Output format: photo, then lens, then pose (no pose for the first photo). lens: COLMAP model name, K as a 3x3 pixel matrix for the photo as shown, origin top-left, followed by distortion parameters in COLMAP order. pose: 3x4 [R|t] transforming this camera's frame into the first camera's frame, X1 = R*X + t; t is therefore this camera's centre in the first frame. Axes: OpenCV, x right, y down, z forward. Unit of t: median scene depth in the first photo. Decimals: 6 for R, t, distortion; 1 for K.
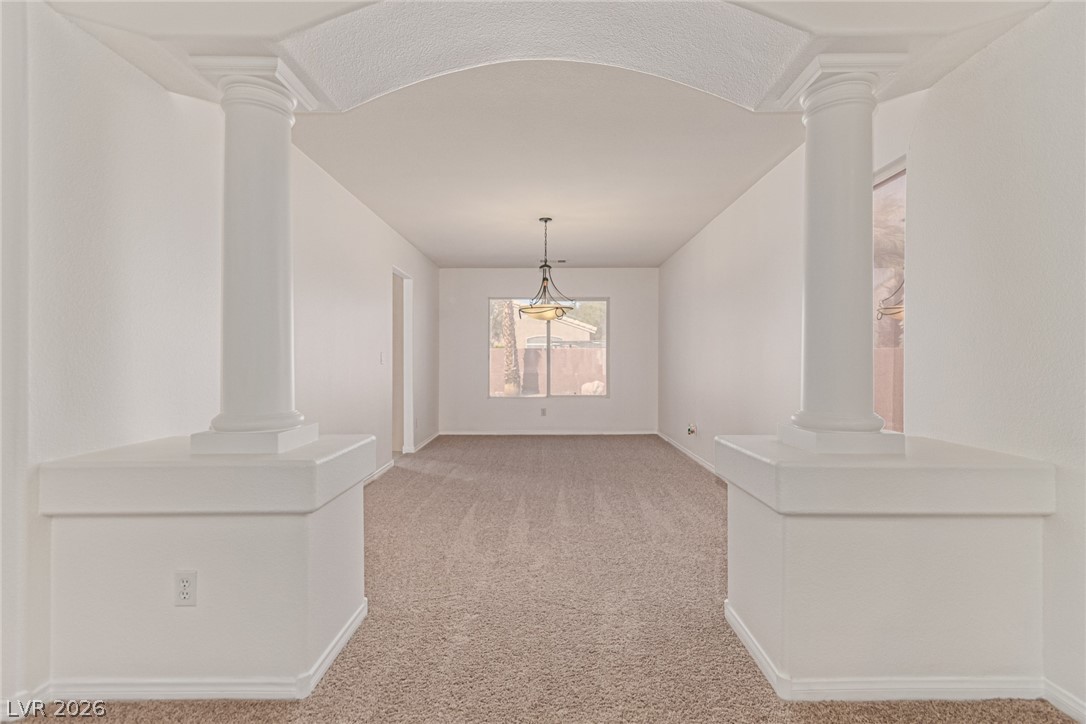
lens RADIAL K [[502.1, 0, 546.1], [0, 502.1, 362.0], [0, 0, 1]] dist [0.006972, 0.001851]
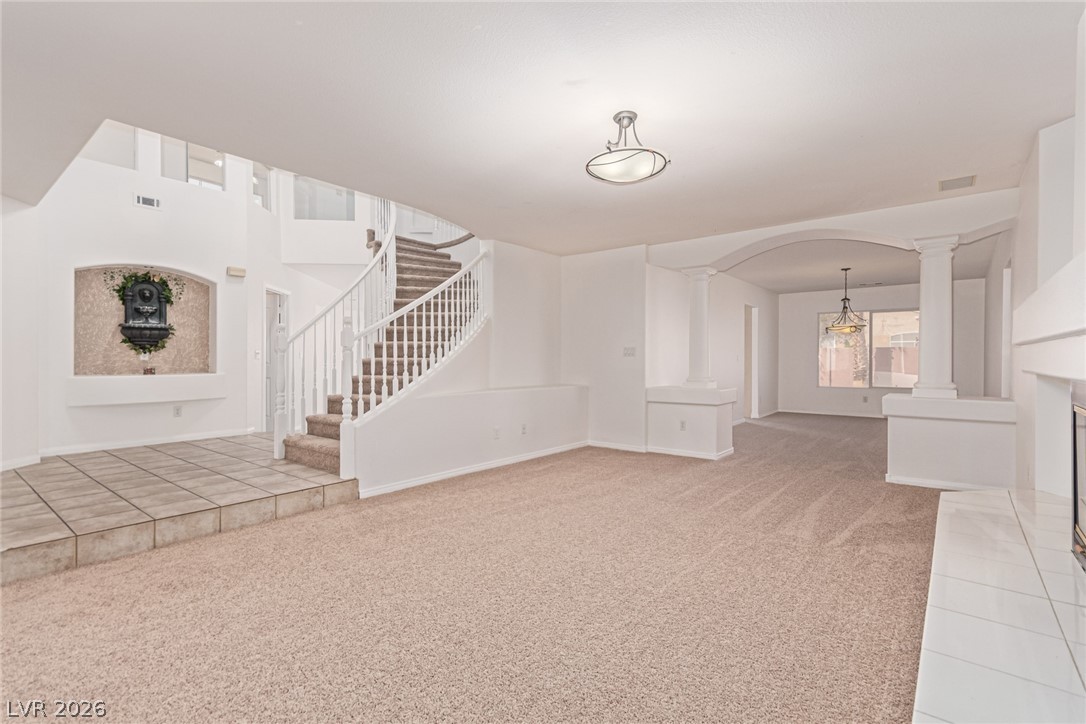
lens RADIAL K [[502.1, 0, 544.9], [0, 502.1, 364.2], [0, 0, 1]] dist [0.006972, 0.001851]
pose [[0.779237, 0.004937, -0.626710, 0.199472], [0.000079, 0.999968, 0.007976, -0.001225], [0.626729, -0.006264, 0.779212, -0.636173]]
